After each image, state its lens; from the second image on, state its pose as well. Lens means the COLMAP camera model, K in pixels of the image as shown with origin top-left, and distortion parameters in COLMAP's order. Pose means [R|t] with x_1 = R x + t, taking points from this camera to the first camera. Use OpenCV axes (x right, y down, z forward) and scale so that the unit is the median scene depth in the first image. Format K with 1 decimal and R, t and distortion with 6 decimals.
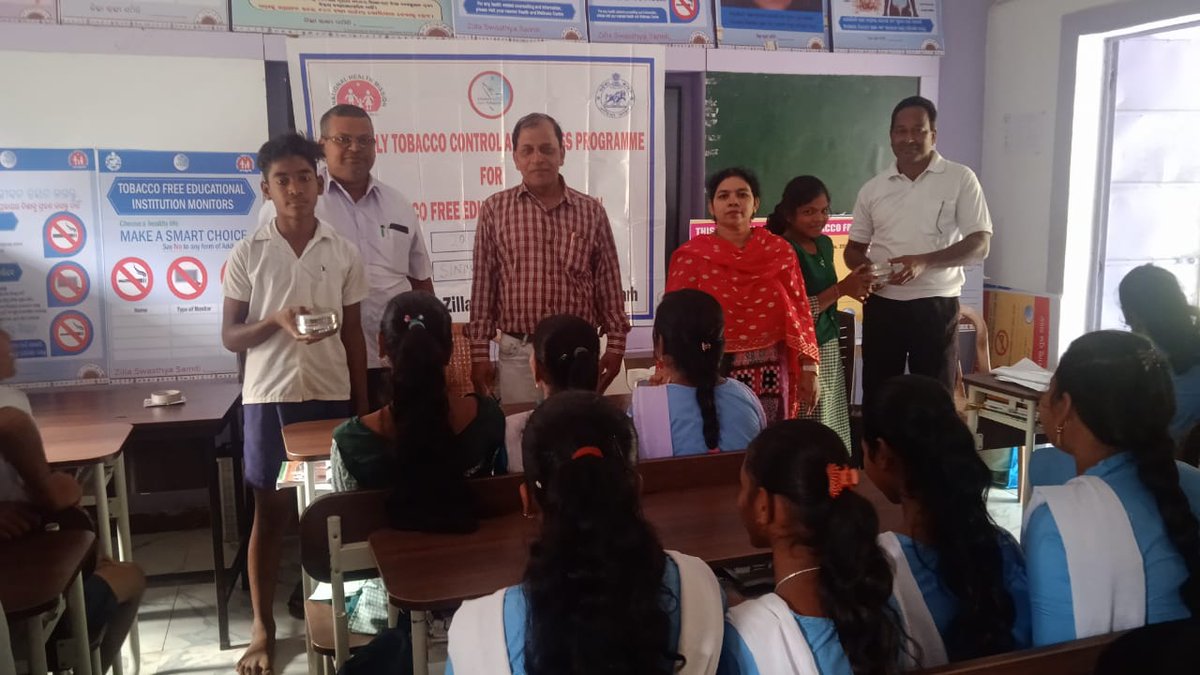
lens RADIAL K [[1028.3, 0, 600.0], [0, 1028.3, 337.5], [0, 0, 1]] dist [0.011992, 0.002496]
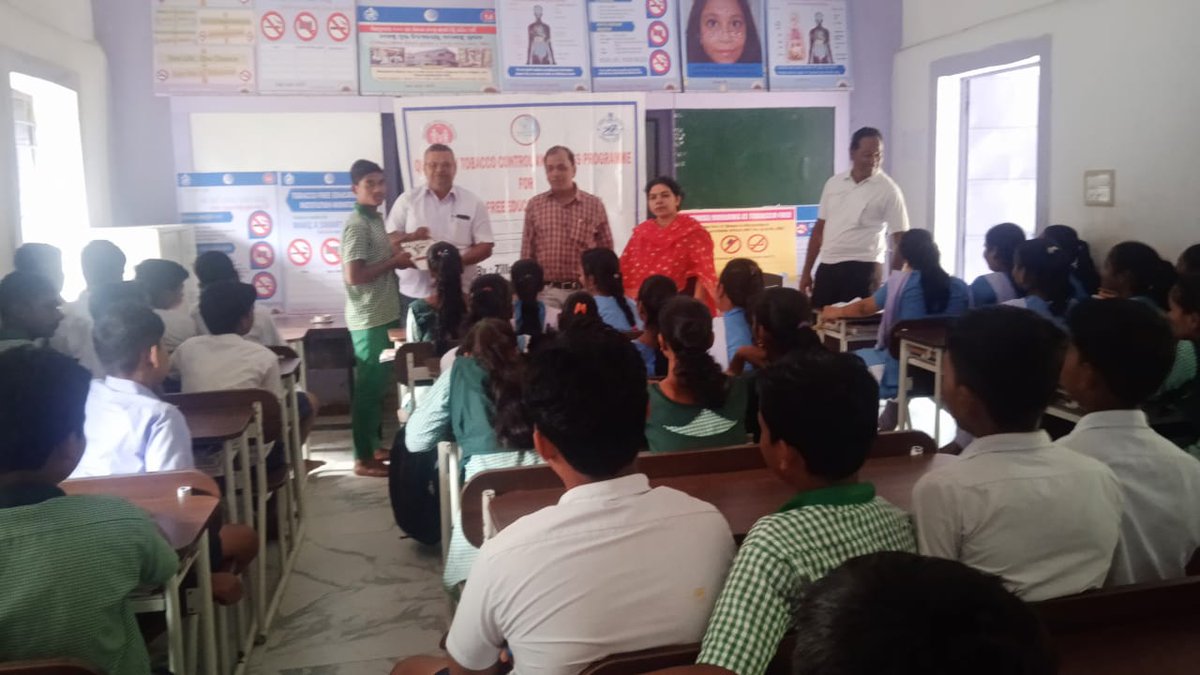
lens RADIAL K [[1073.9, 0, 600.0], [0, 1073.9, 337.5], [0, 0, 1]] dist [0.011305, 0.000631]
pose [[0.993036, 0.000169, -0.117809, 0.183646], [-0.000601, 0.999993, -0.003639, 0.073003], [0.117807, 0.003684, 0.993030, -0.538479]]
